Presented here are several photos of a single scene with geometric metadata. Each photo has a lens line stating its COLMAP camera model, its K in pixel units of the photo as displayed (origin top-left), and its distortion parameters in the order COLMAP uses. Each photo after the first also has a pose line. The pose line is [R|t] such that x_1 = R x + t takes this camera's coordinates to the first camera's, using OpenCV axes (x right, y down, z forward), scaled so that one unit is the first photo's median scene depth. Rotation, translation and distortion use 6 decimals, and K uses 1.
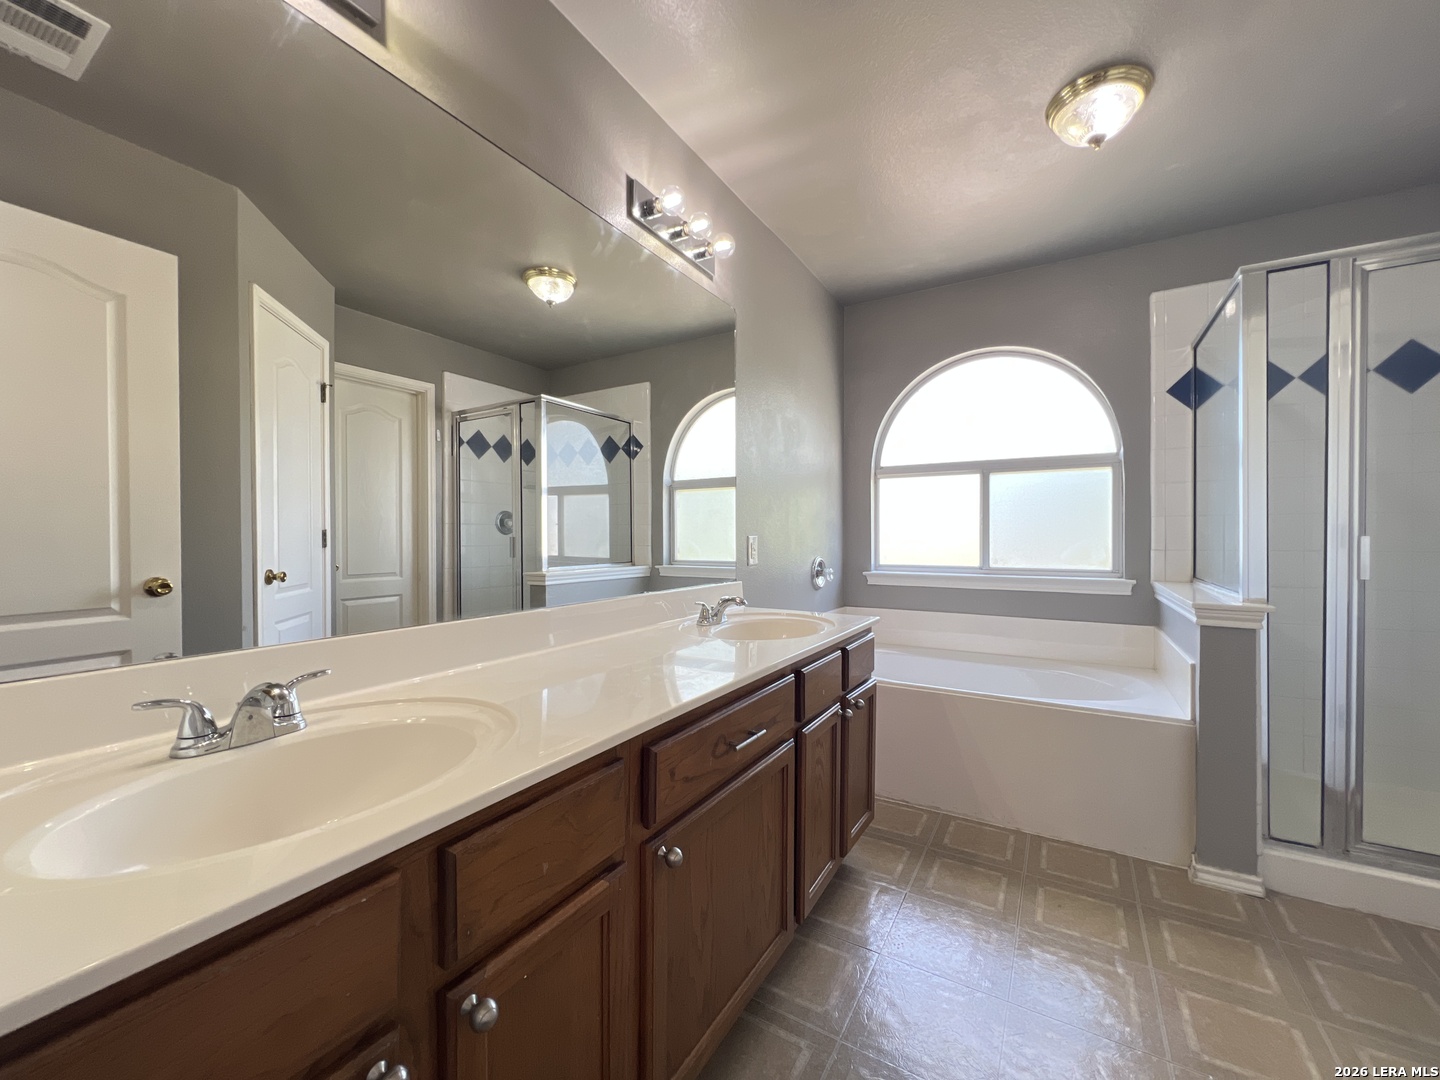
lens RADIAL K [[580.5, 0, 718.0], [0, 580.5, 538.7], [0, 0, 1]] dist [-0.000949, 0.000689]
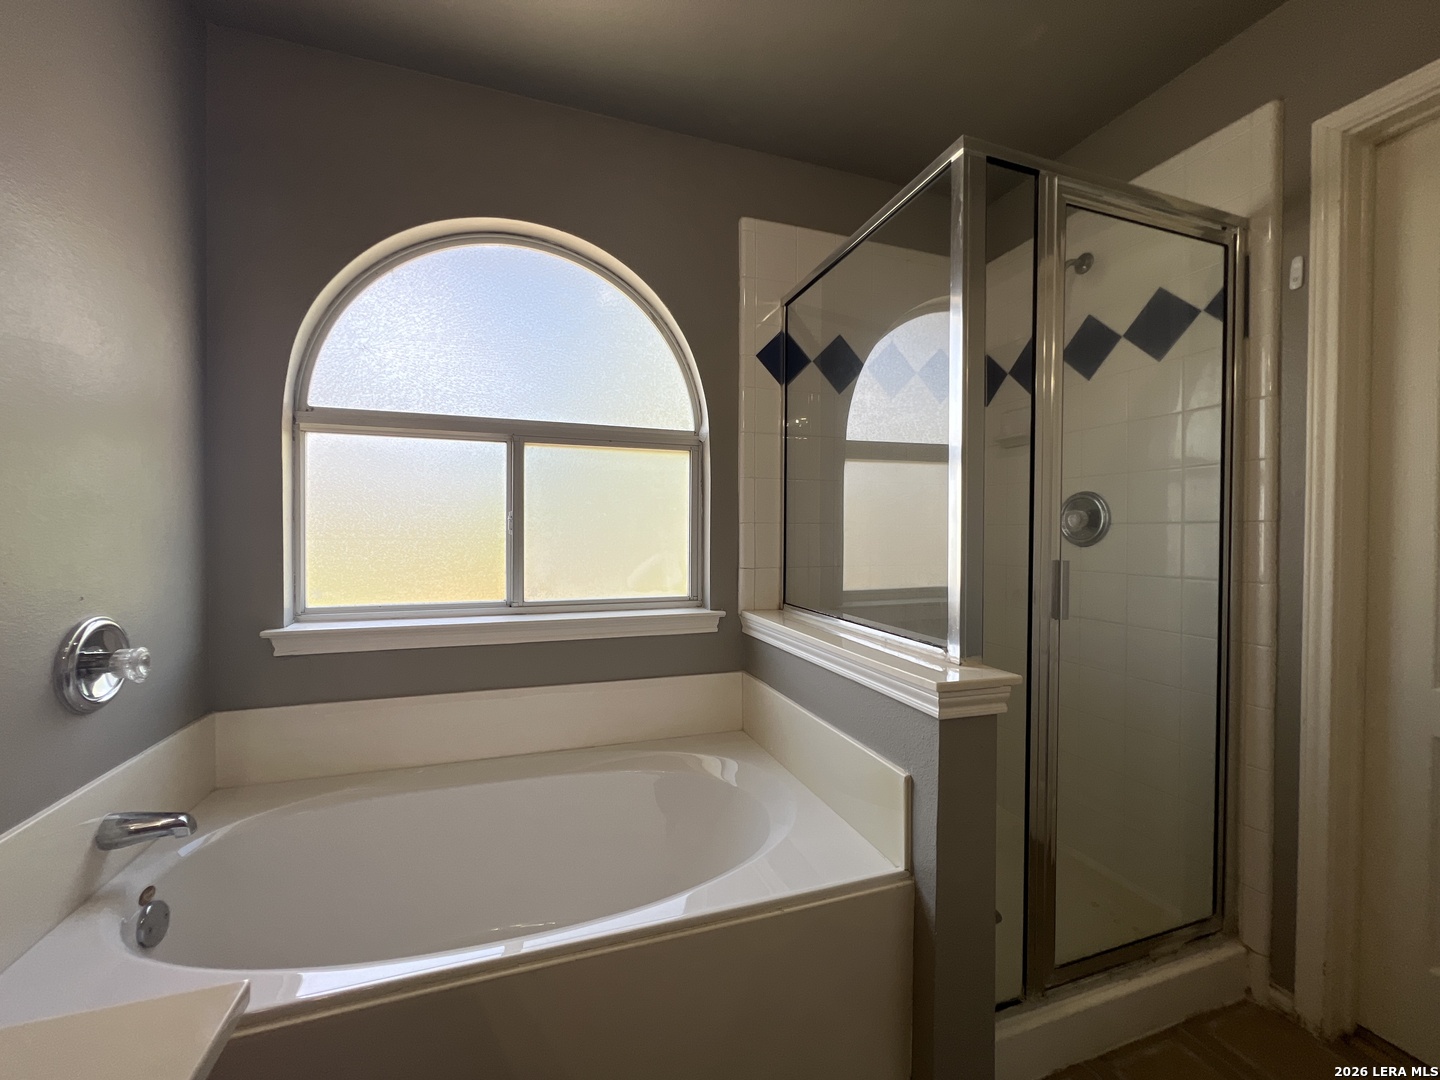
lens RADIAL K [[580.5, 0, 718.0], [0, 580.5, 538.7], [0, 0, 1]] dist [-0.000949, 0.000689]
pose [[0.647216, -0.004310, 0.762295, 0.158958], [-0.003283, 0.999959, 0.008441, -0.022522], [-0.762300, -0.007965, 0.647175, 0.510195]]
